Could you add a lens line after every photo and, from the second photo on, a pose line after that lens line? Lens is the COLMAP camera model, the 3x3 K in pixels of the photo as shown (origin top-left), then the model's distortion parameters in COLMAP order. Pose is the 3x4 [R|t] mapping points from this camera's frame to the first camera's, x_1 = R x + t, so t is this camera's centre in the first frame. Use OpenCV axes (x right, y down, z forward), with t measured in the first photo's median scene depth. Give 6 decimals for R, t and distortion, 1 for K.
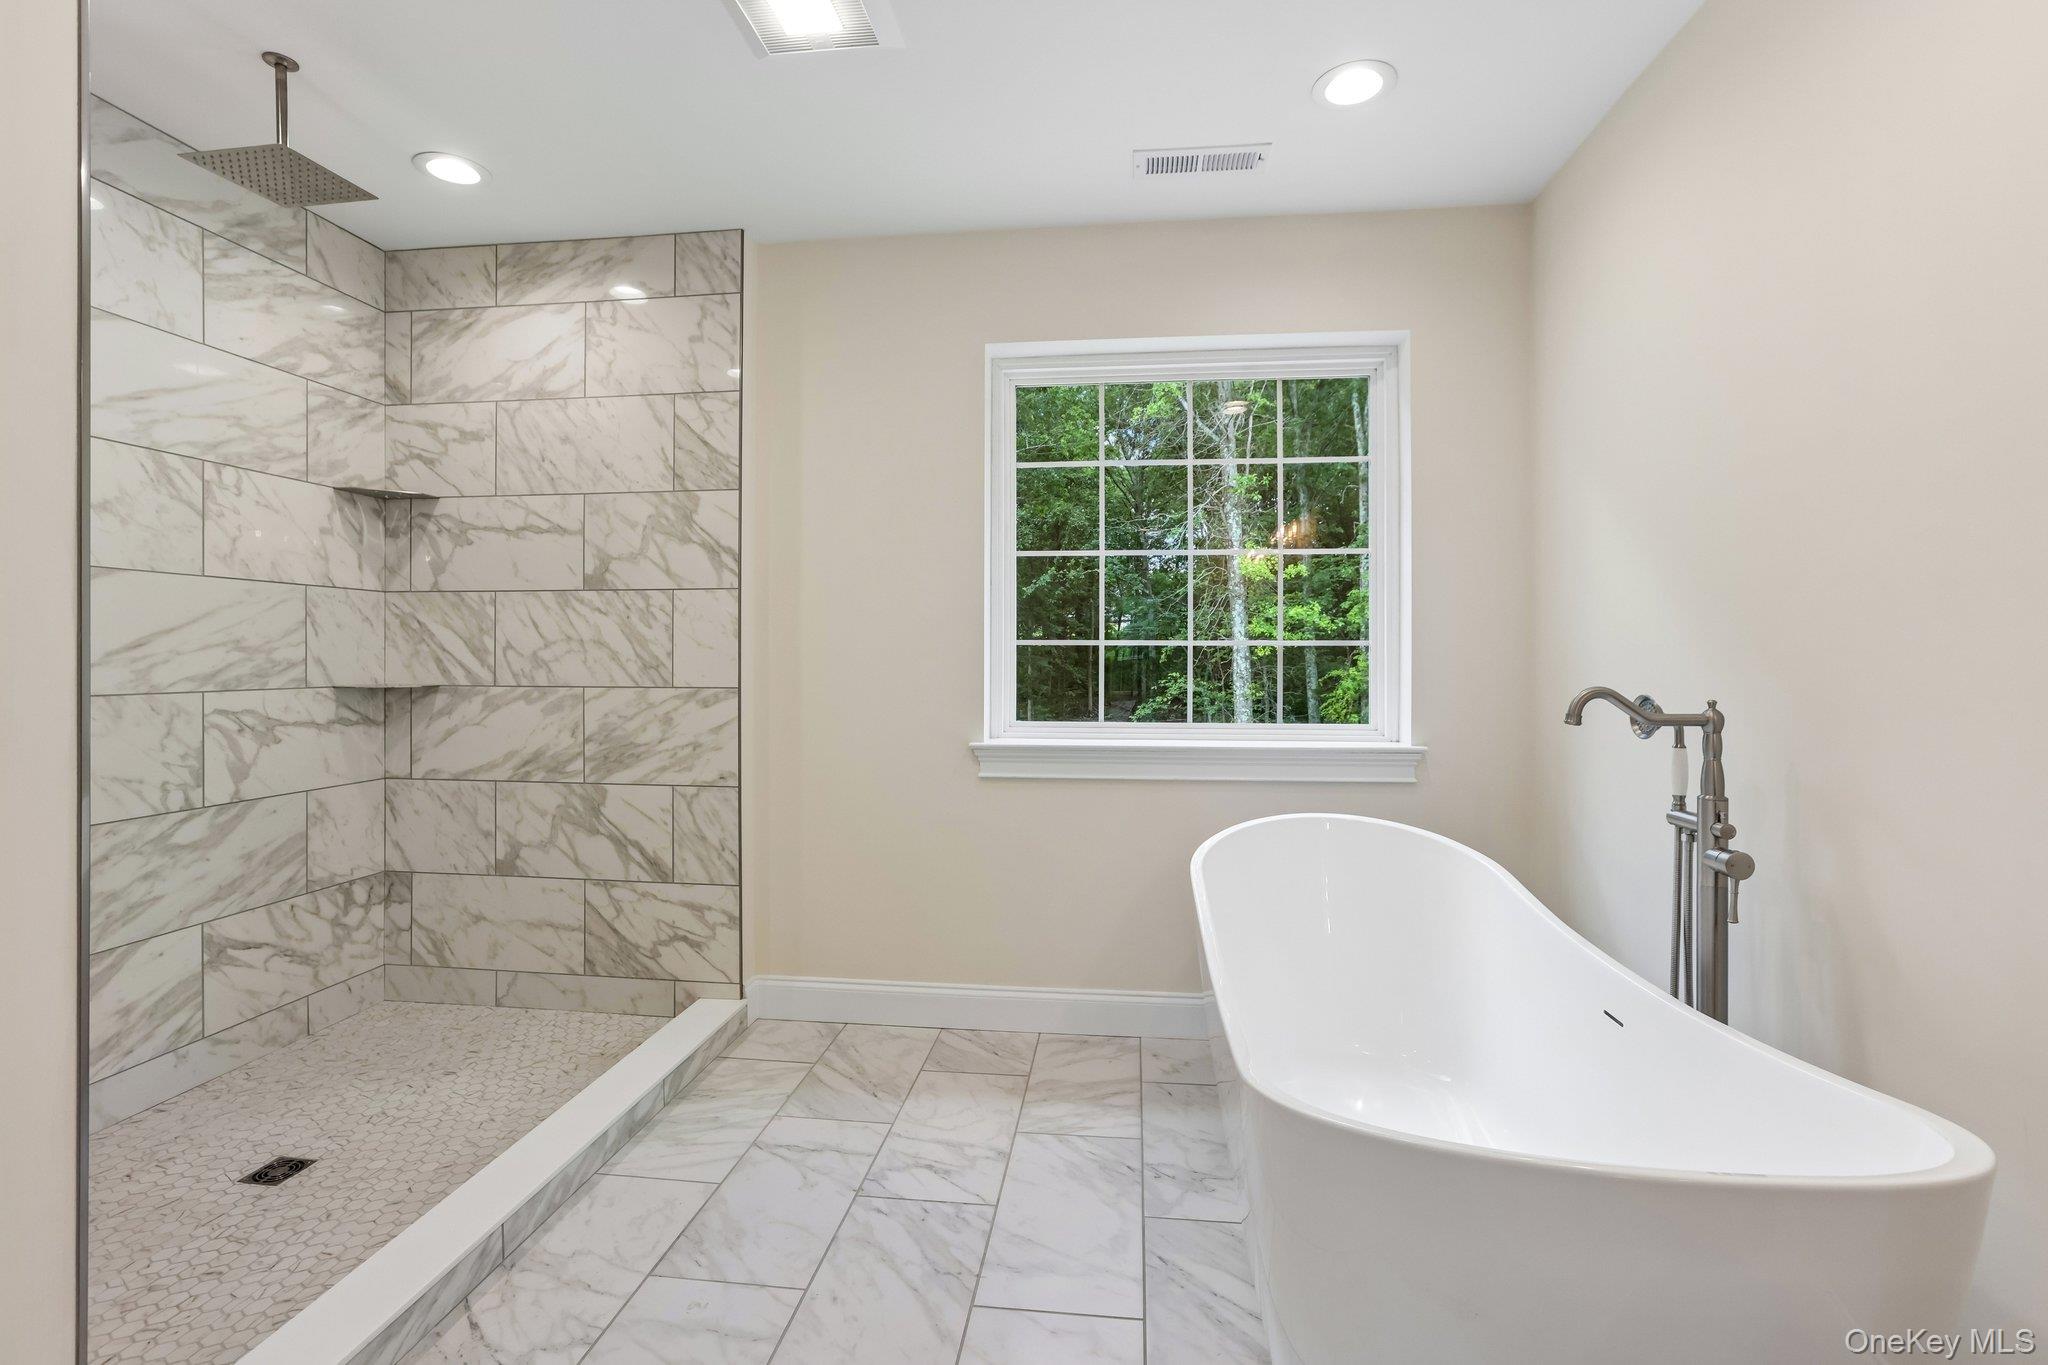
lens RADIAL K [[934.3, 0, 1021.2], [0, 934.3, 702.9], [0, 0, 1]] dist [-0.045906, 0.026552]
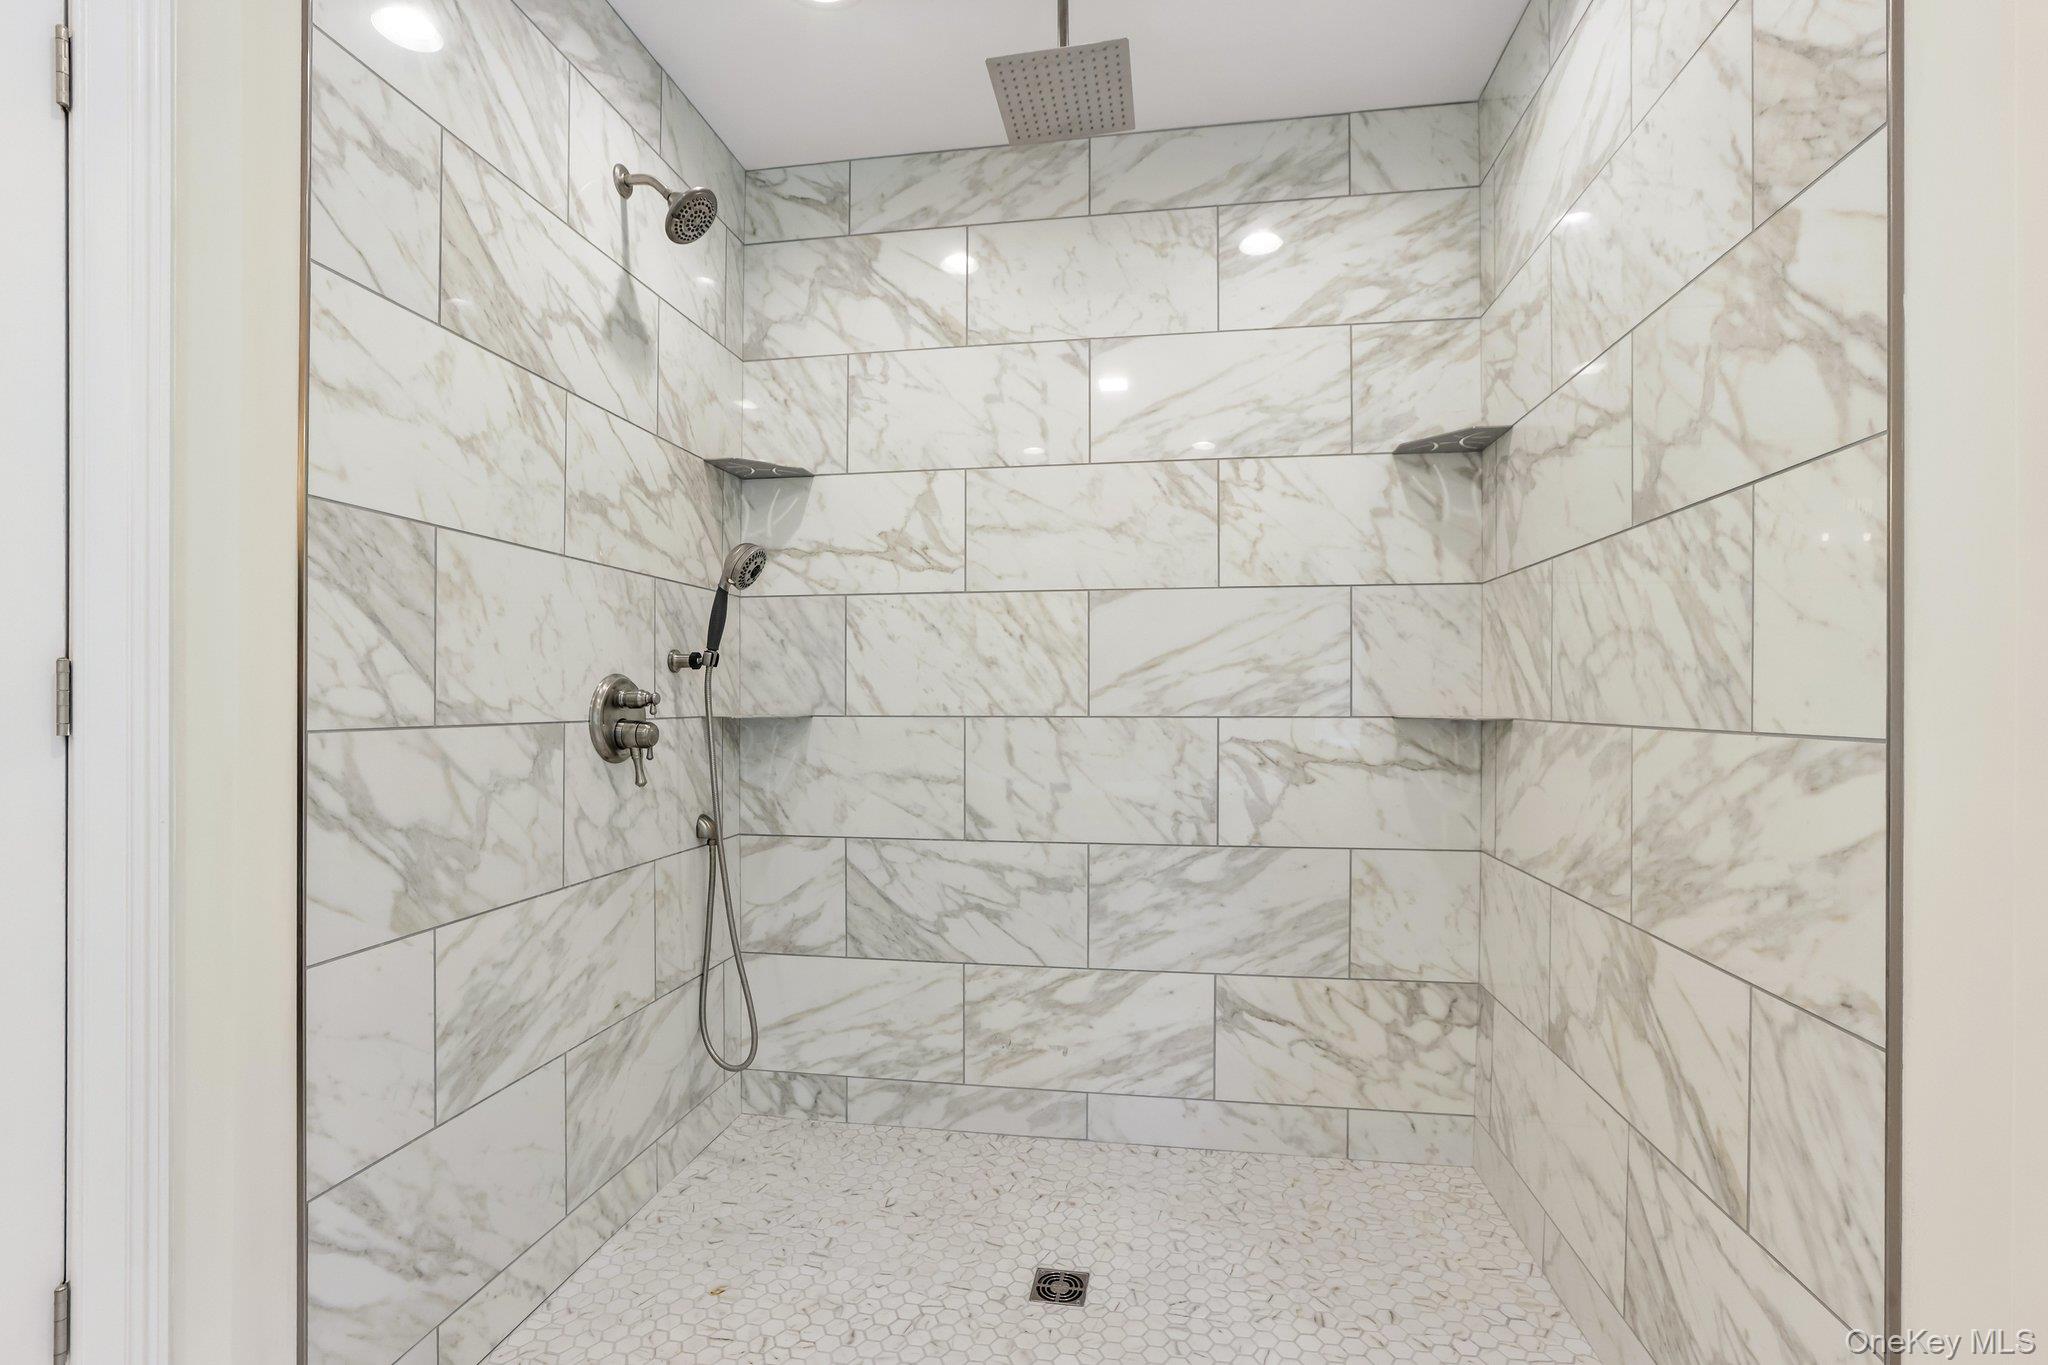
lens RADIAL K [[934.3, 0, 1021.2], [0, 934.3, 702.9], [0, 0, 1]] dist [-0.045906, 0.026552]
pose [[-0.034952, 0.000305, -0.999389, 0.022607], [-0.048447, 0.998824, 0.001999, -0.016020], [0.998214, 0.048487, -0.034896, 0.734875]]
